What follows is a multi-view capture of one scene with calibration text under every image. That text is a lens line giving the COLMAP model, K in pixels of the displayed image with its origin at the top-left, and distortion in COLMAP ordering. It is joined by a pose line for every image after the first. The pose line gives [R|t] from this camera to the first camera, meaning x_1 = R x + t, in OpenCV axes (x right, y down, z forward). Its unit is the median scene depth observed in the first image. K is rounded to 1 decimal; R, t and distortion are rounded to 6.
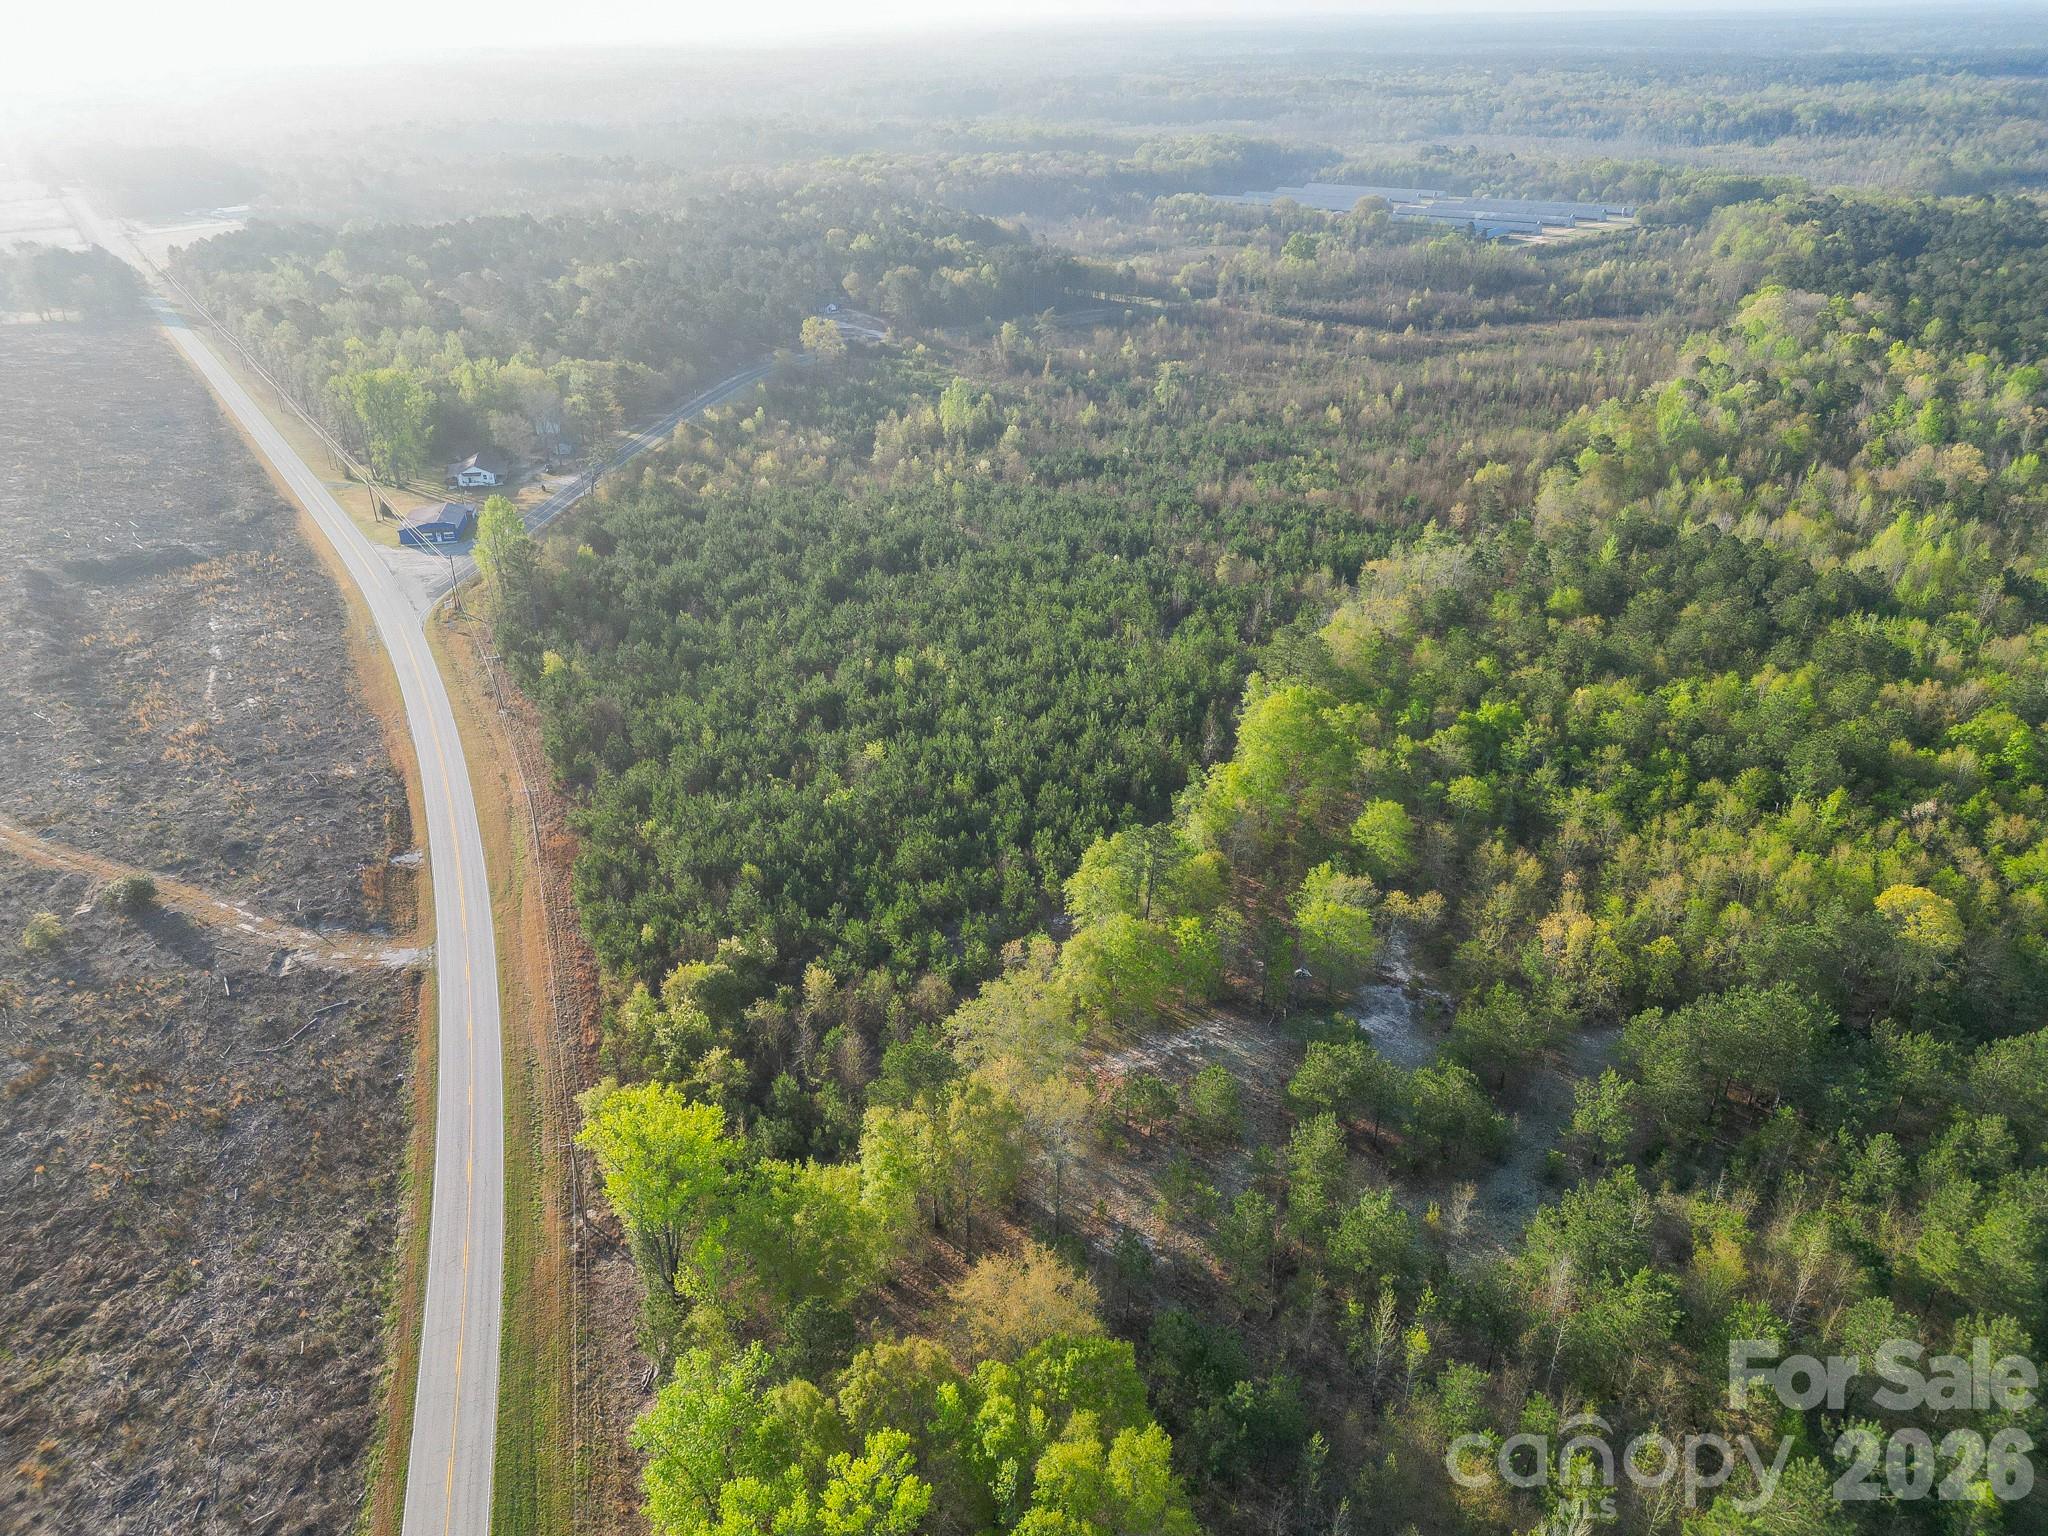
lens RADIAL K [[1428.9, 0, 1016.3], [0, 1428.9, 776.6], [0, 0, 1]] dist [0.067165, -0.050753]
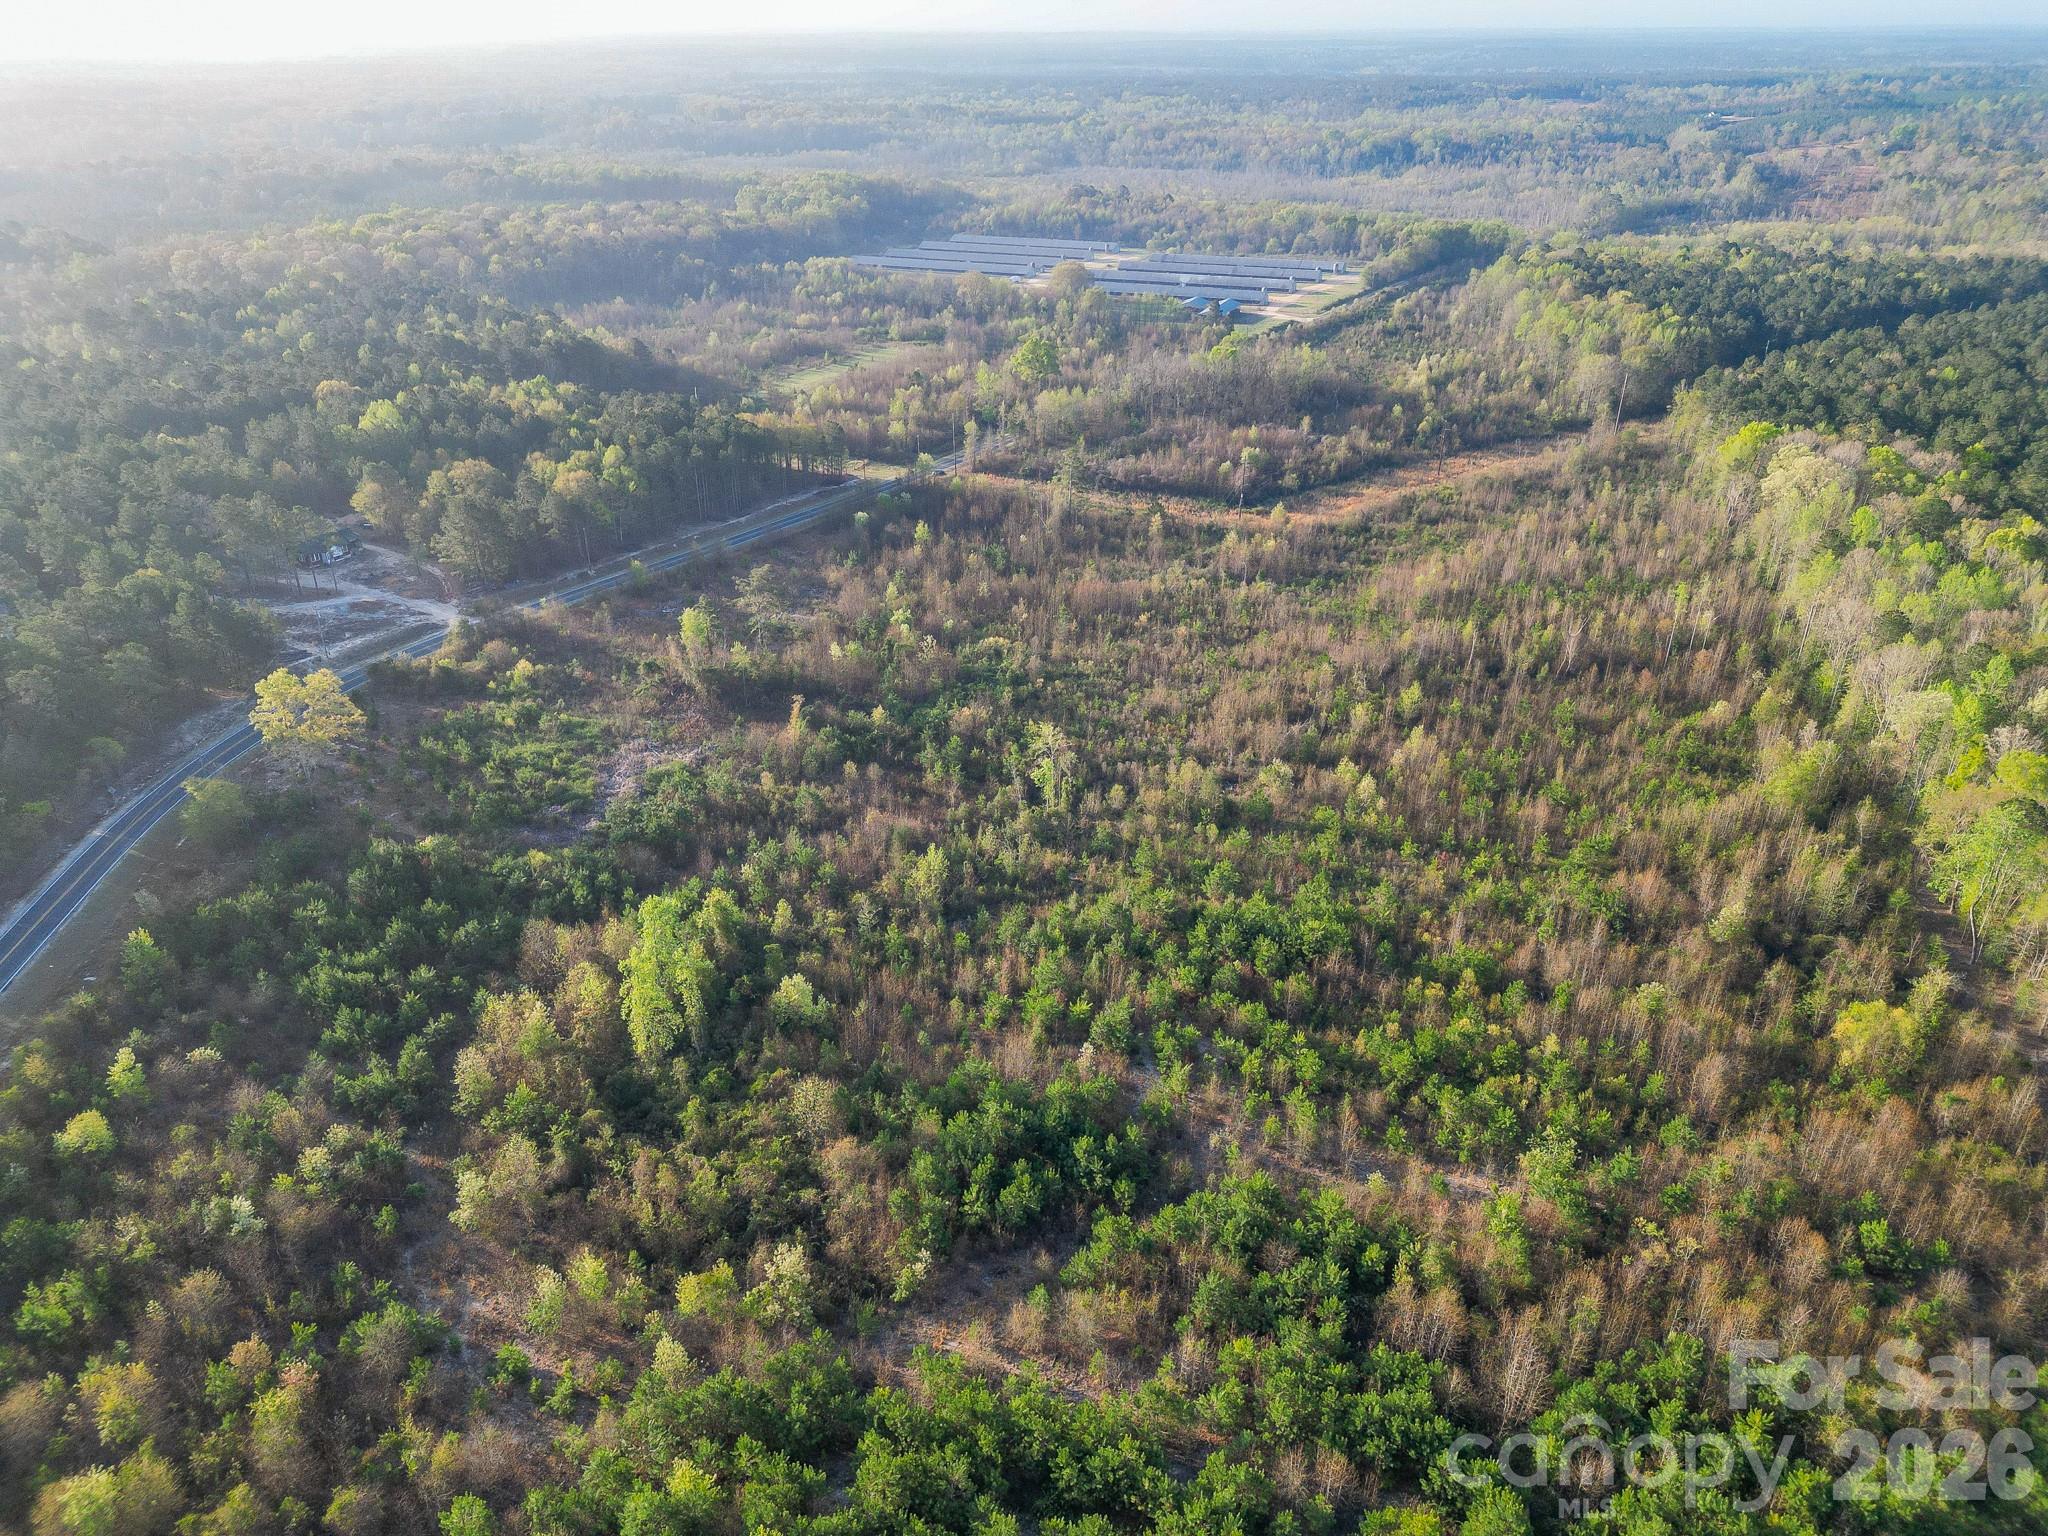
lens RADIAL K [[1428.9, 0, 1020.4], [0, 1428.9, 773.8], [0, 0, 1]] dist [0.067165, -0.050753]
pose [[0.959121, -0.125060, 0.253864, -0.012308], [0.127467, 0.991818, 0.007015, -0.096284], [-0.252664, 0.025631, 0.967214, 0.180129]]
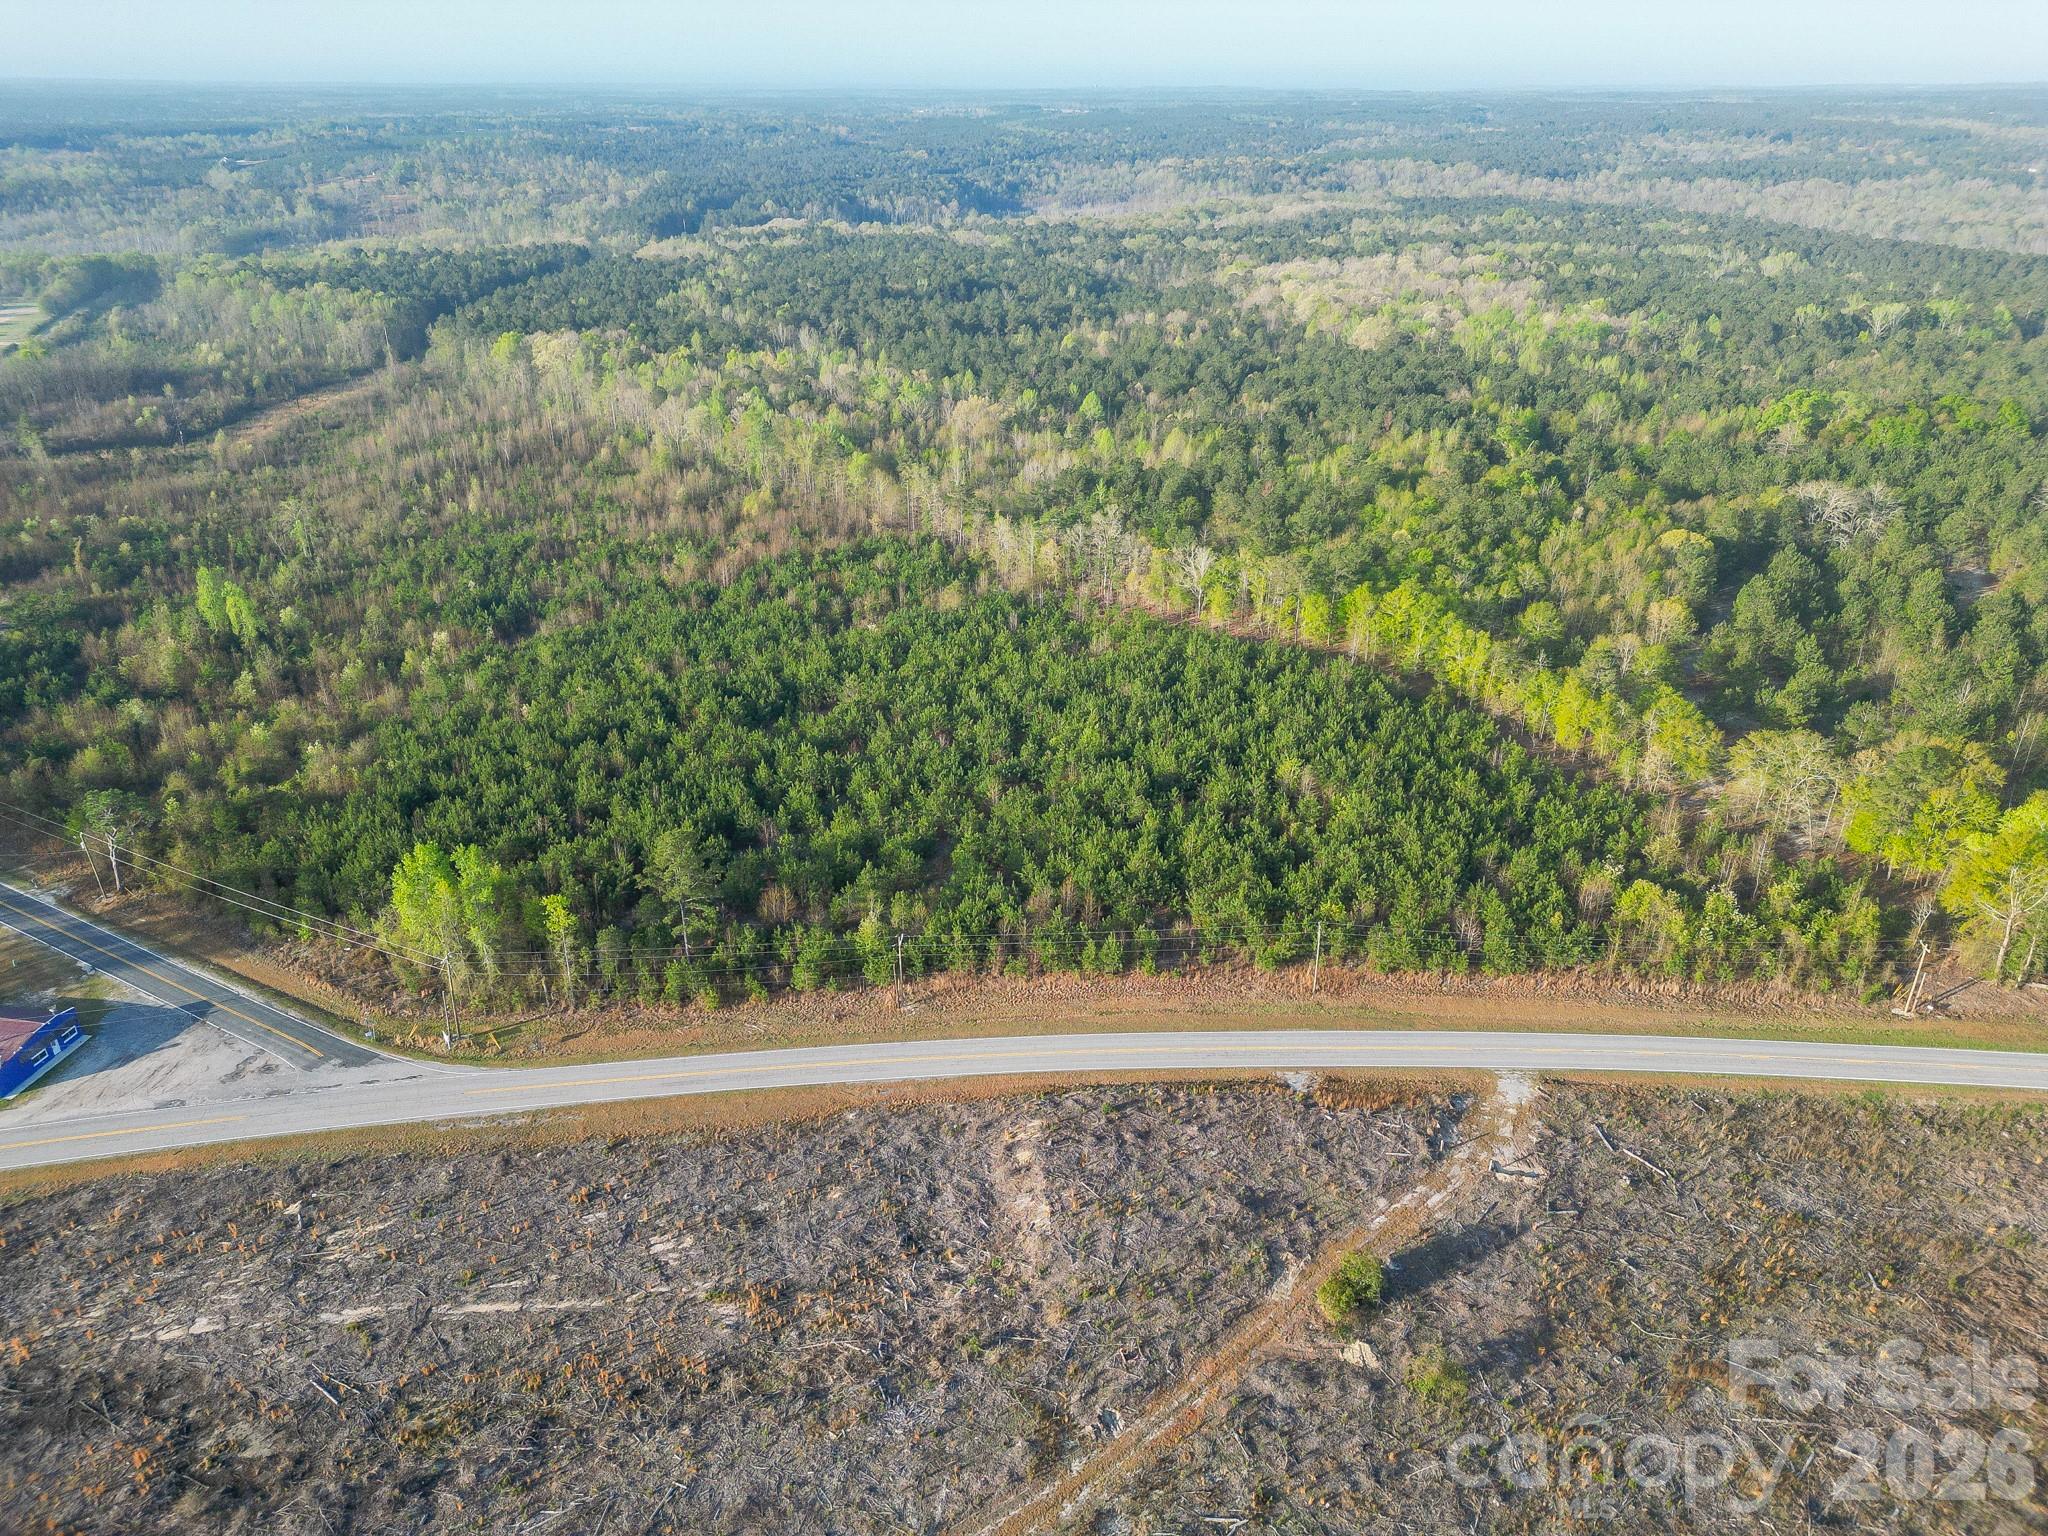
lens RADIAL K [[1428.9, 0, 1029.8], [0, 1428.9, 769.2], [0, 0, 1]] dist [0.067165, -0.050753]
pose [[0.356167, -0.398430, 0.845221, -0.173123], [0.436504, 0.870722, 0.226512, -0.055525], [-0.826202, 0.288266, 0.484039, 0.106534]]
